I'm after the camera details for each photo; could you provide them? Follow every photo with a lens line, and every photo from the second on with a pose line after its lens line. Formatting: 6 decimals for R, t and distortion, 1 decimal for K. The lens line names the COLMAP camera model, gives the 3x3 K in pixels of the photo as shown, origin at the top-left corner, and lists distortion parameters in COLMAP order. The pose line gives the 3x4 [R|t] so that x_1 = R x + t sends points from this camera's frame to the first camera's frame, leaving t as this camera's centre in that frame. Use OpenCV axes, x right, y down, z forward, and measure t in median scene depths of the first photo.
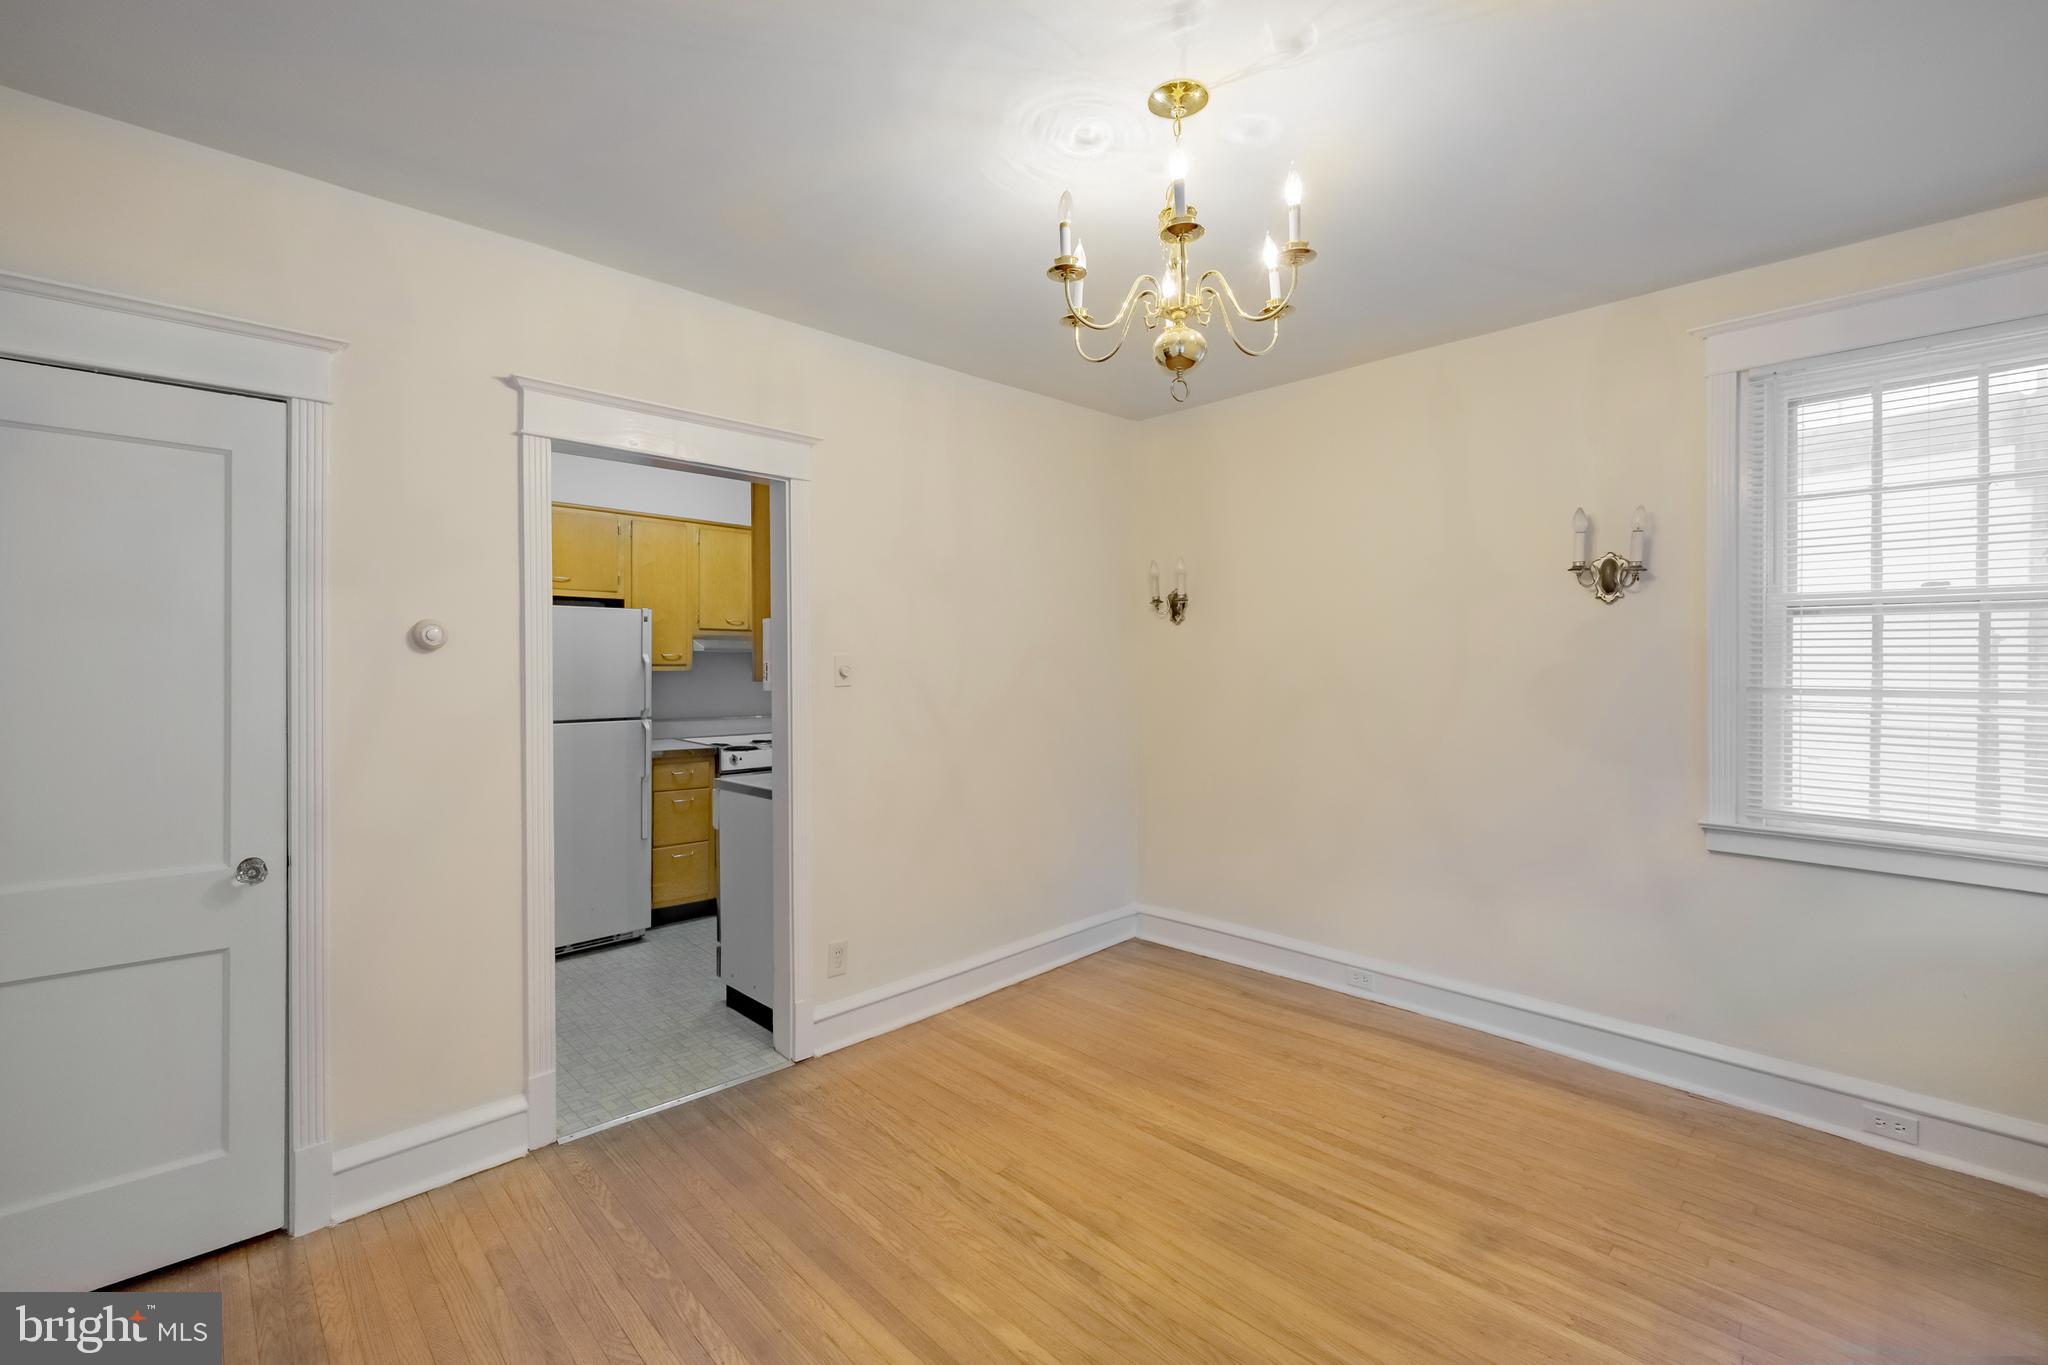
lens RADIAL K [[866.9, 0, 1058.8], [0, 866.9, 659.2], [0, 0, 1]] dist [-0.001495, -0.000731]
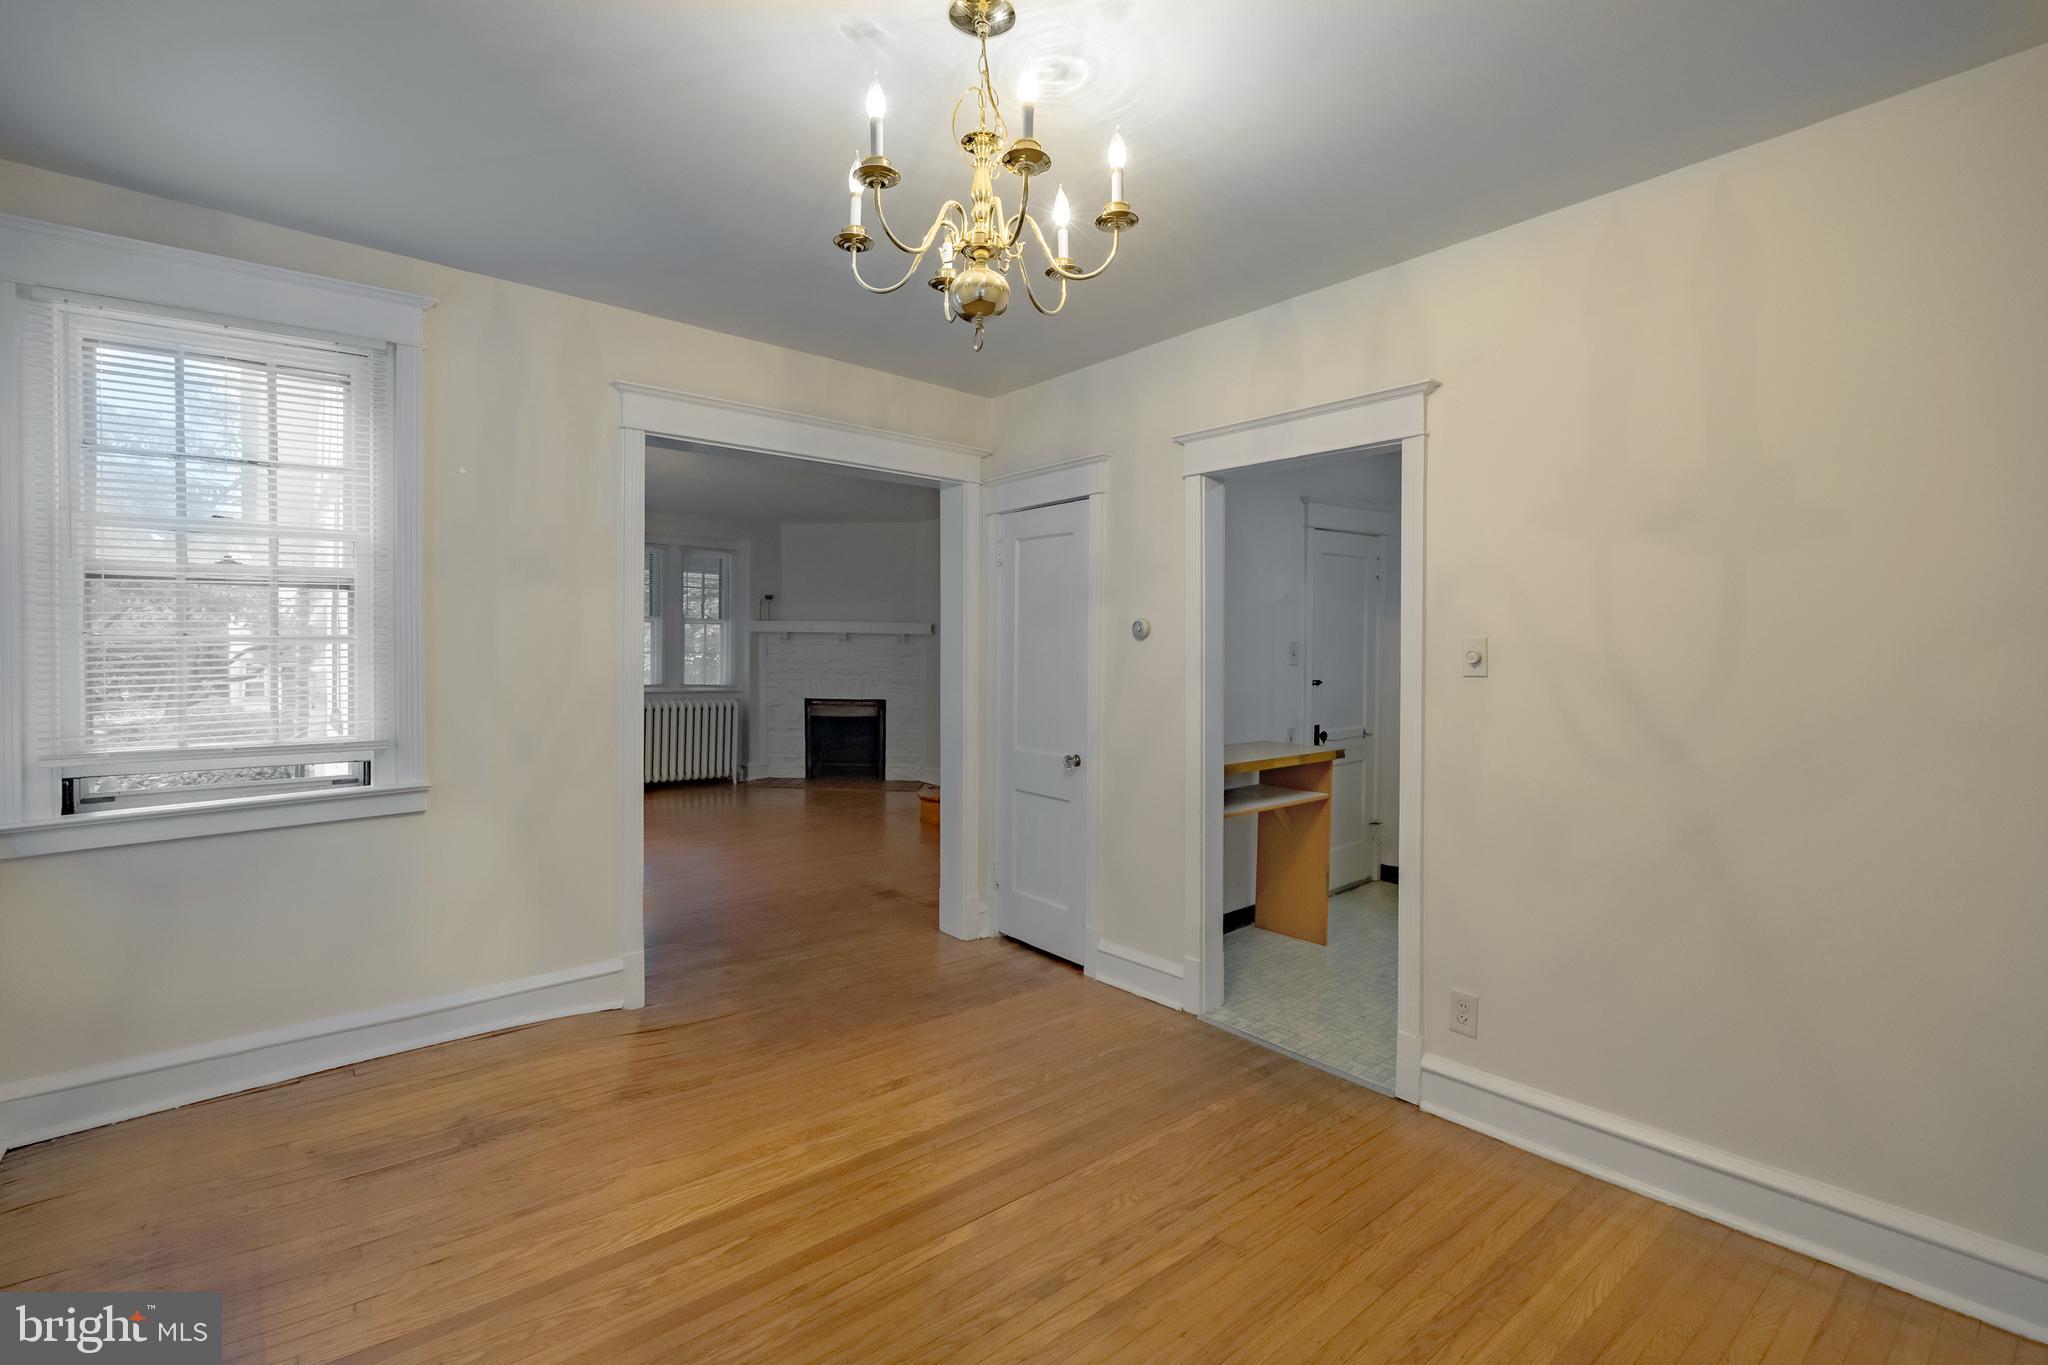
lens RADIAL K [[917.2, 0, 983.7], [0, 917.2, 663.0], [0, 0, 1]] dist [-0.011871, 0.000816]
pose [[-0.131239, 0.002905, -0.991346, 0.843812], [0.003857, 0.999990, 0.002420, 0.024624], [0.991343, -0.003506, -0.131249, 0.889669]]
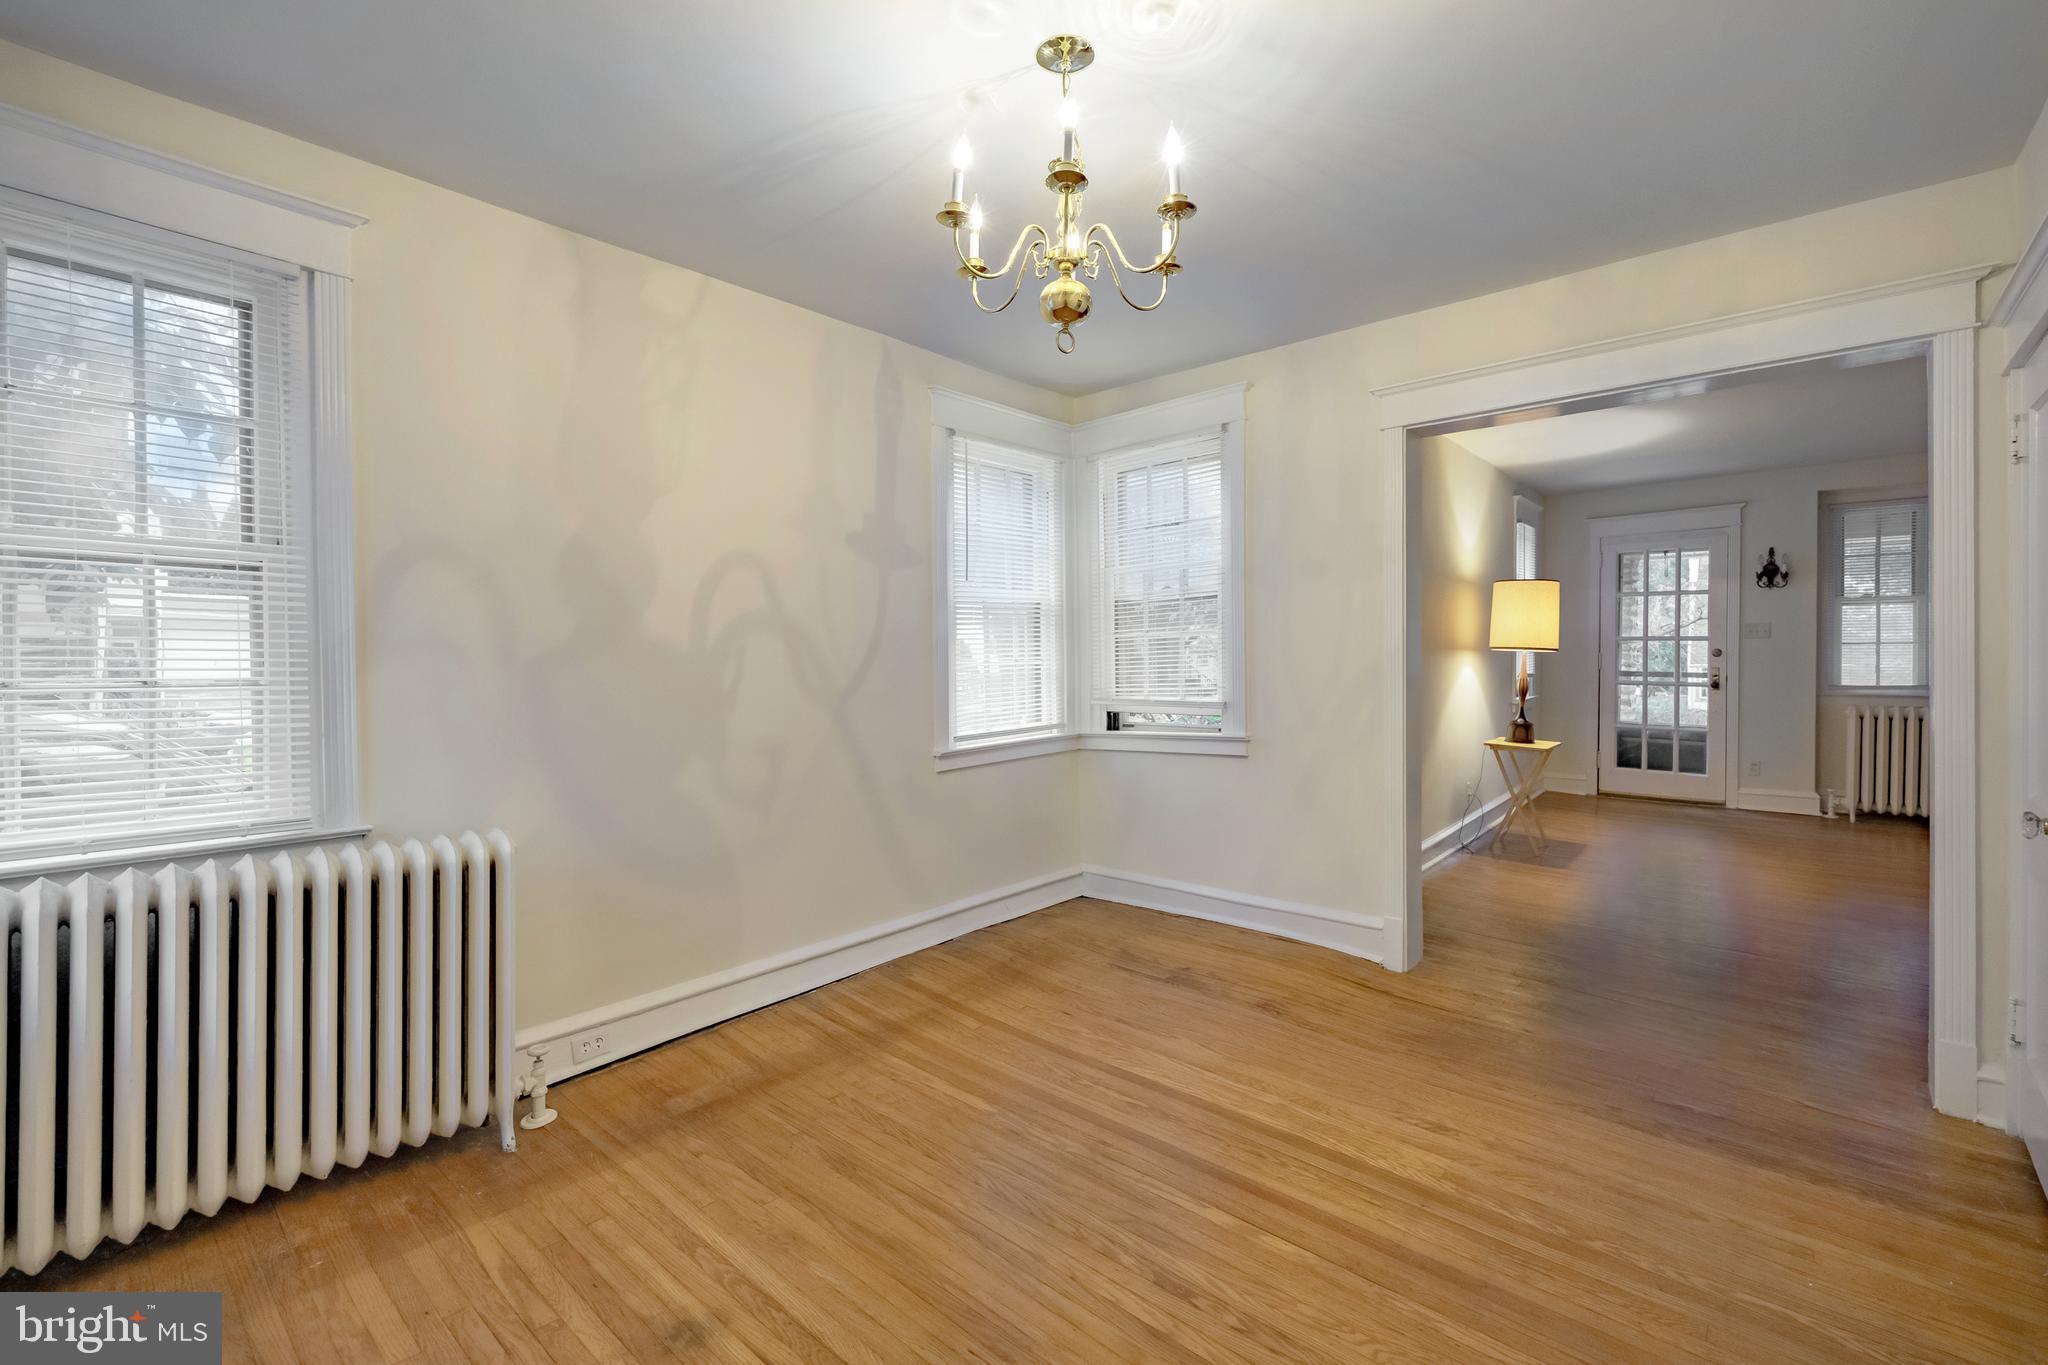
lens RADIAL K [[866.9, 0, 1028.4], [0, 866.9, 672.2], [0, 0, 1]] dist [-0.001495, -0.000731]
pose [[-0.999729, 0.005820, -0.022560, 0.163735], [0.005549, 0.999912, 0.012064, 0.043203], [0.022628, 0.011935, -0.999673, 1.584834]]
